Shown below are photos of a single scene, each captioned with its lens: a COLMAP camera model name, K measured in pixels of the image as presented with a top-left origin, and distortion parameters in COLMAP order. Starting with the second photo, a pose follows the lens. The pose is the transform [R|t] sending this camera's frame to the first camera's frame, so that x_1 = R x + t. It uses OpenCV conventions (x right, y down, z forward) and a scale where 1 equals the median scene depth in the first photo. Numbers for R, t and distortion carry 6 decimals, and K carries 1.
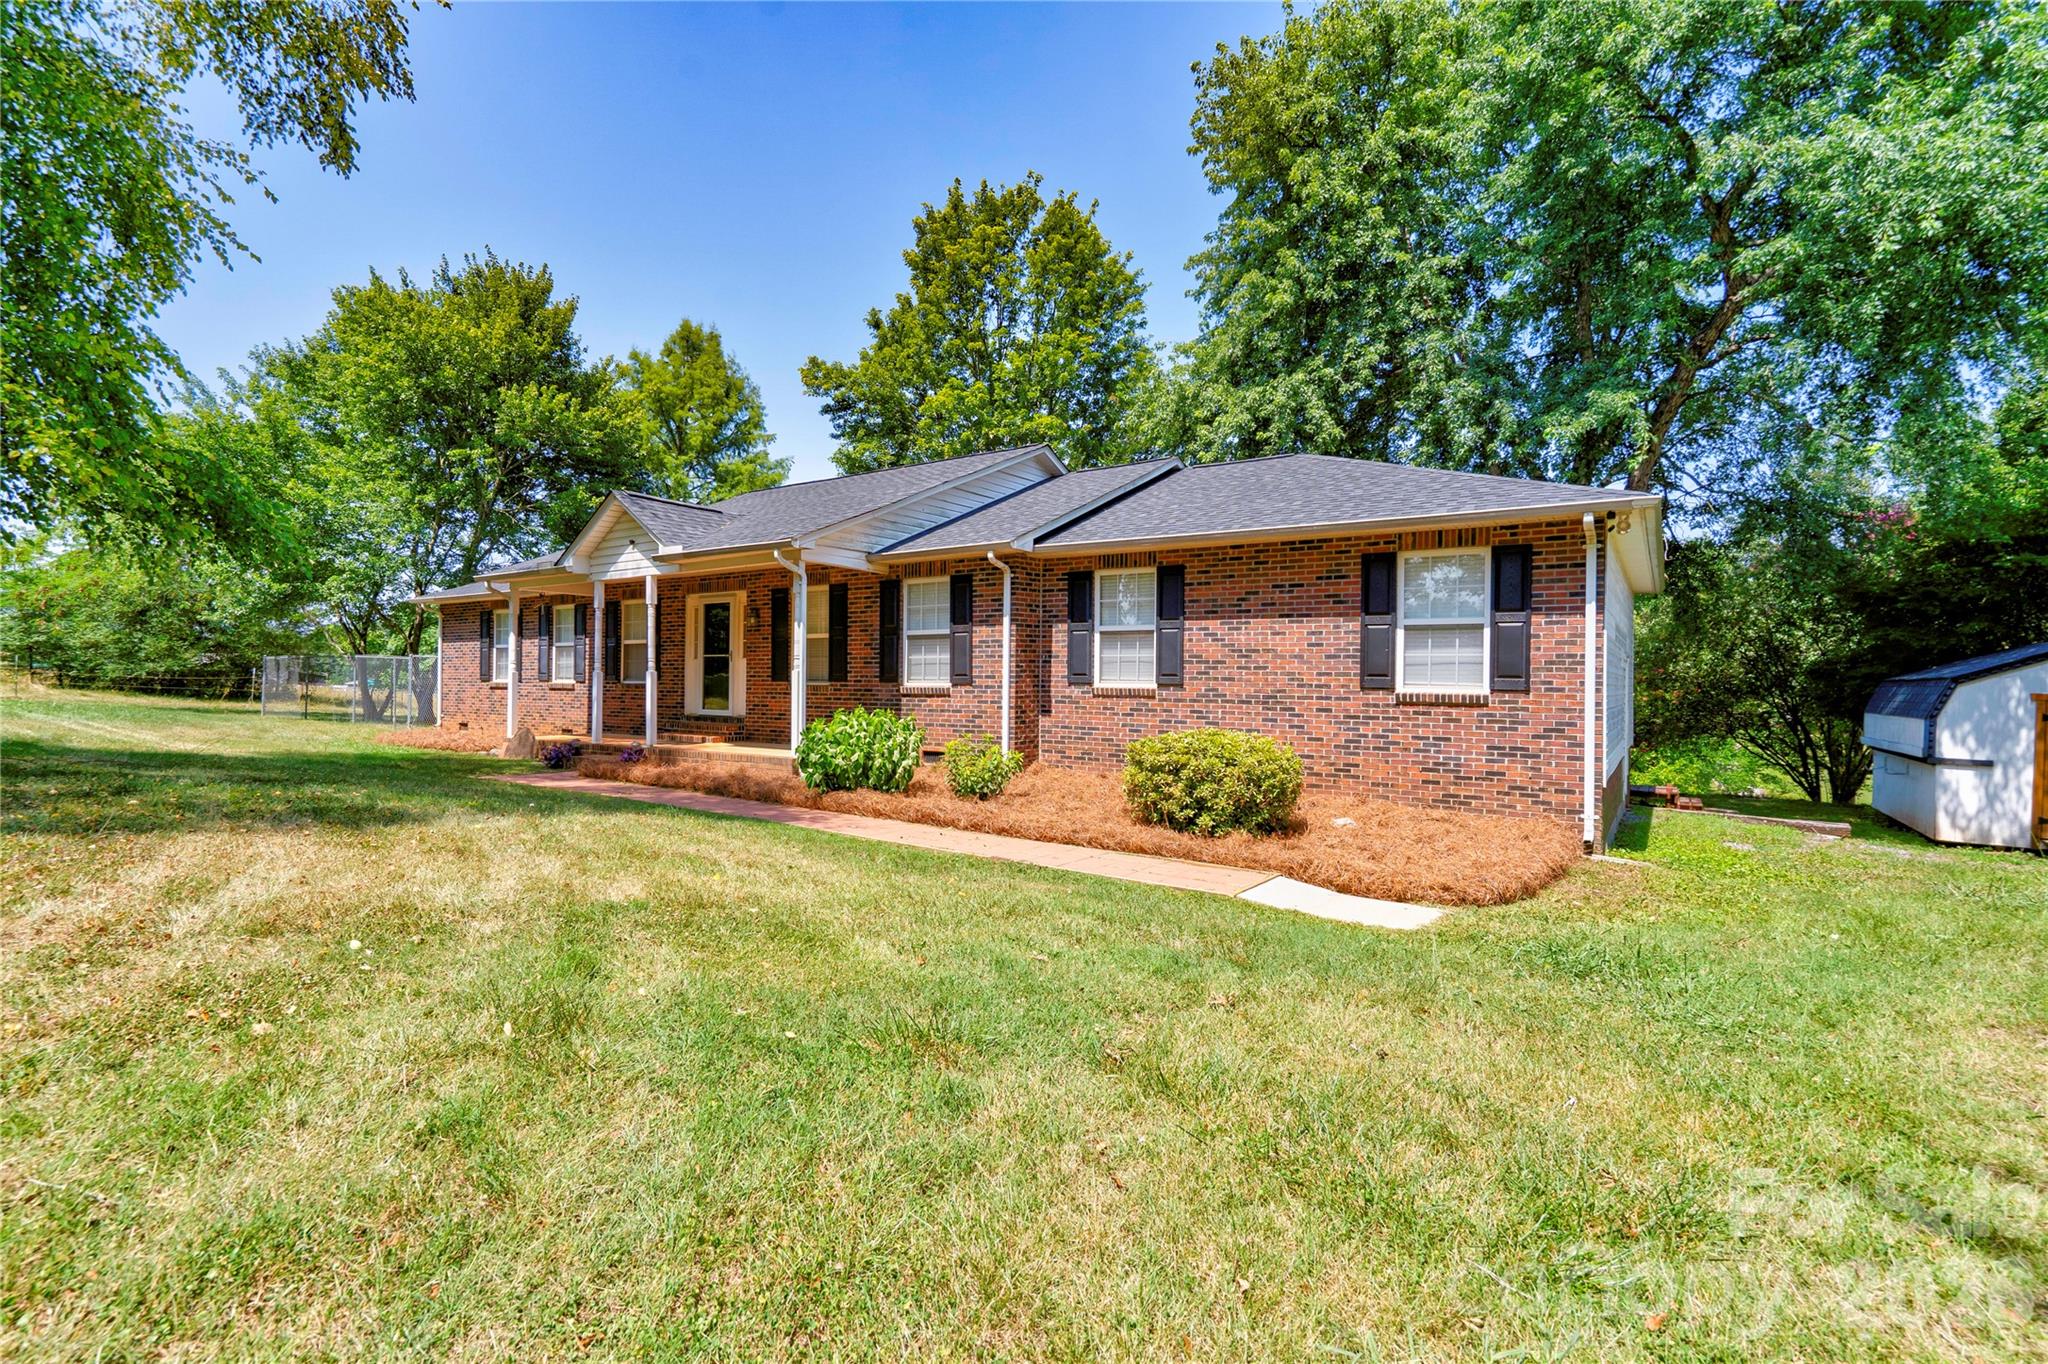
lens RADIAL K [[947.0, 0, 1009.7], [0, 947.0, 668.2], [0, 0, 1]] dist [0.000123, 0.011740]
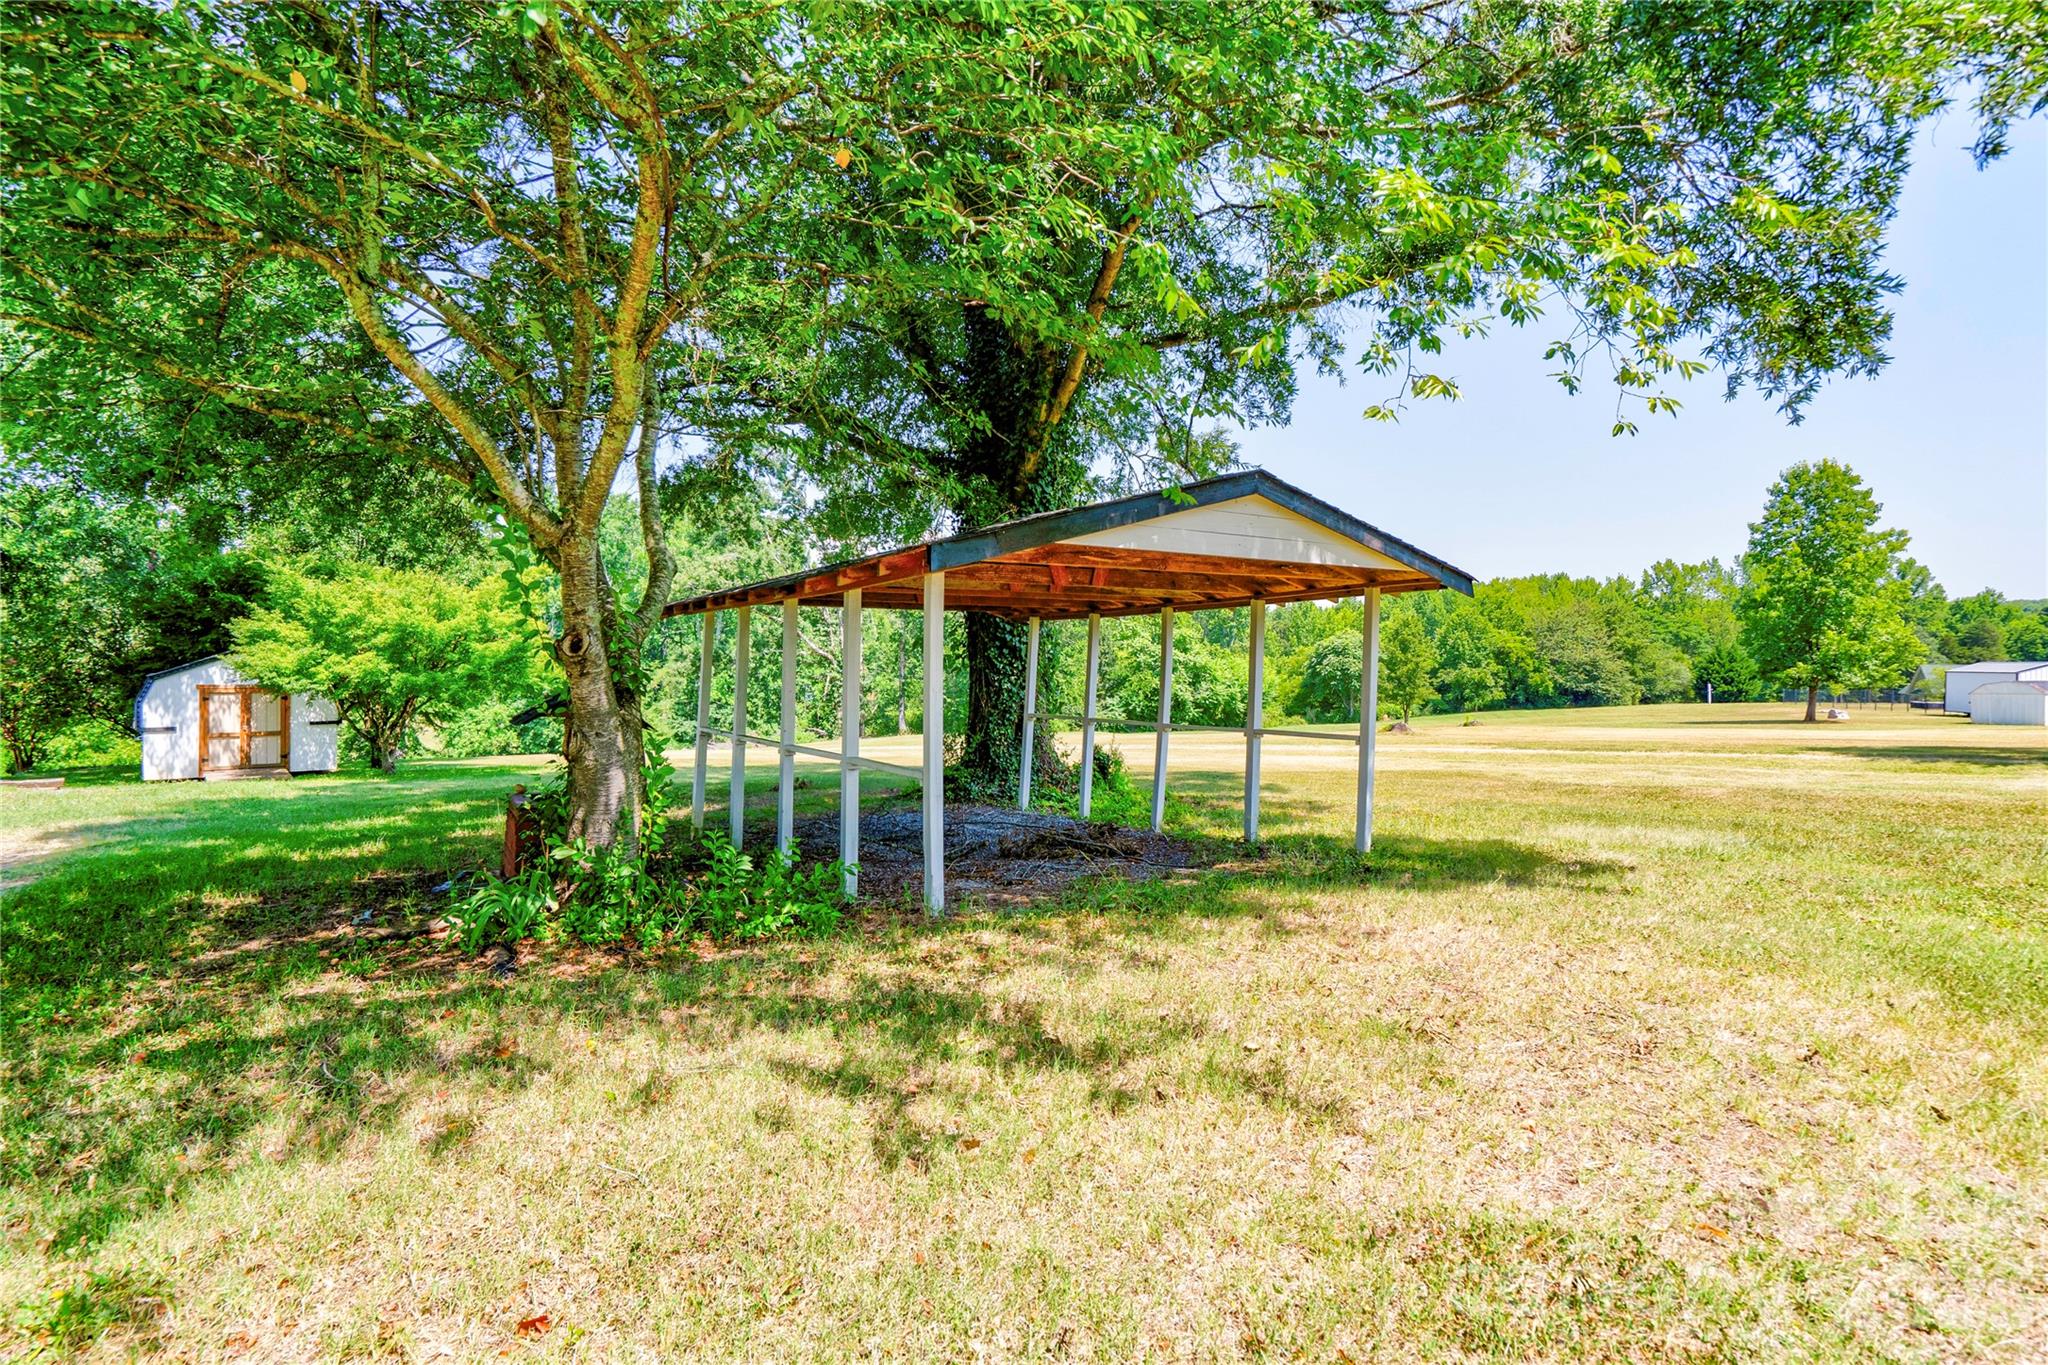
lens RADIAL K [[972.0, 0, 1012.6], [0, 972.0, 665.1], [0, 0, 1]] dist [0.003792, 0.000633]
pose [[0.267427, -0.027085, 0.963197, -0.189018], [-0.003669, 0.999569, 0.029127, -0.062847], [-0.963571, -0.011323, 0.267212, -0.826383]]
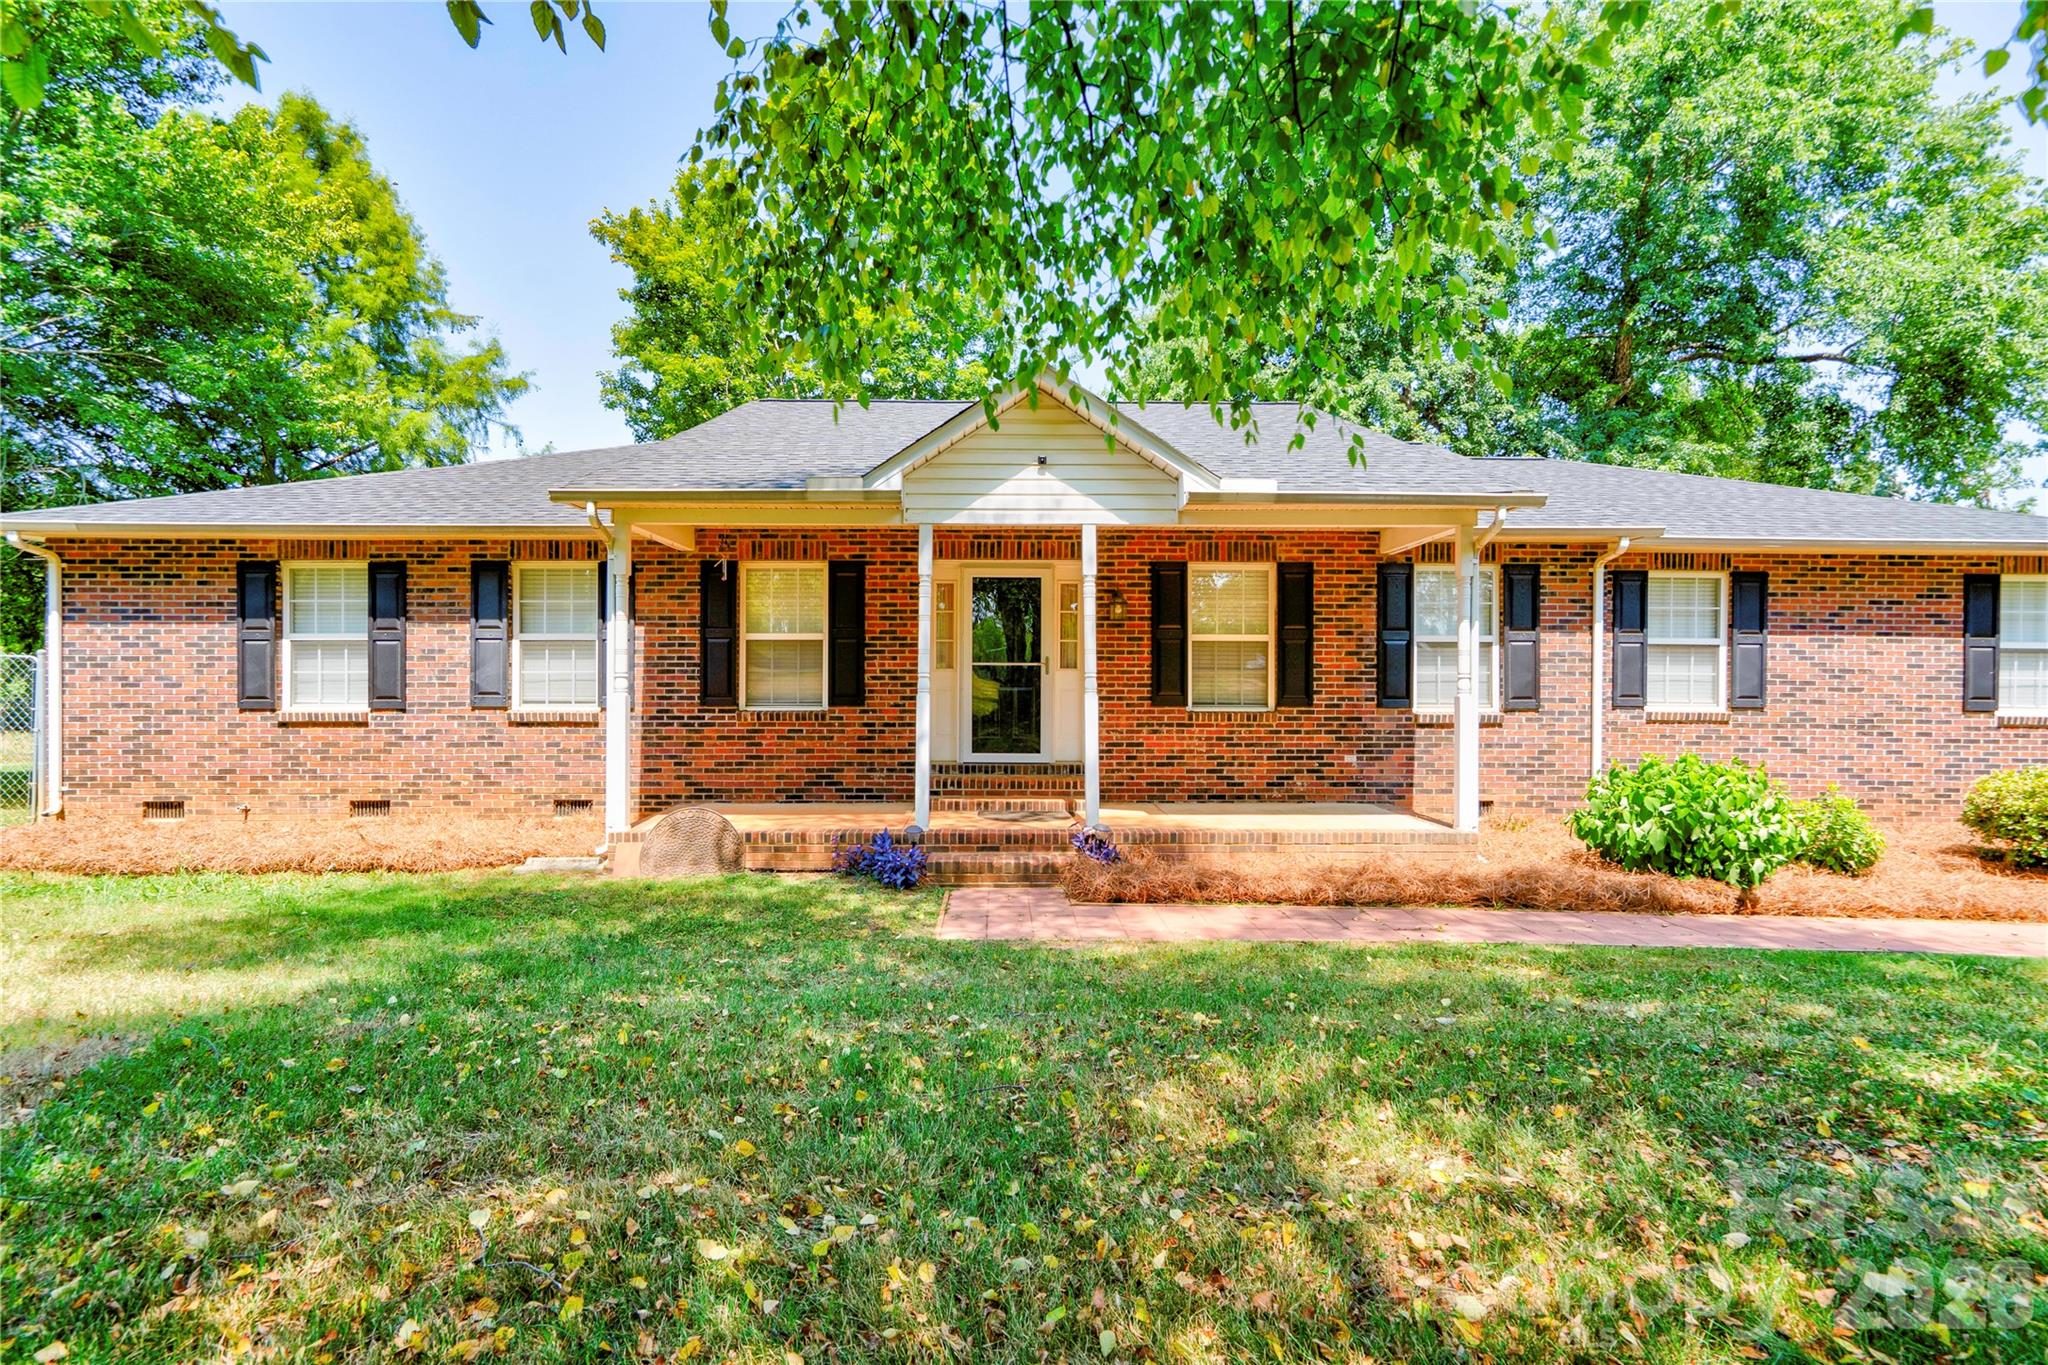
lens RADIAL K [[959.9, 0, 1019.4], [0, 959.9, 683.8], [0, 0, 1]] dist [0.003995, 0.000935]
pose [[0.817268, -0.000179, 0.576257, -0.776167], [-0.005933, 0.999944, 0.008725, -0.007659], [-0.576227, -0.010550, 0.817222, 0.578764]]
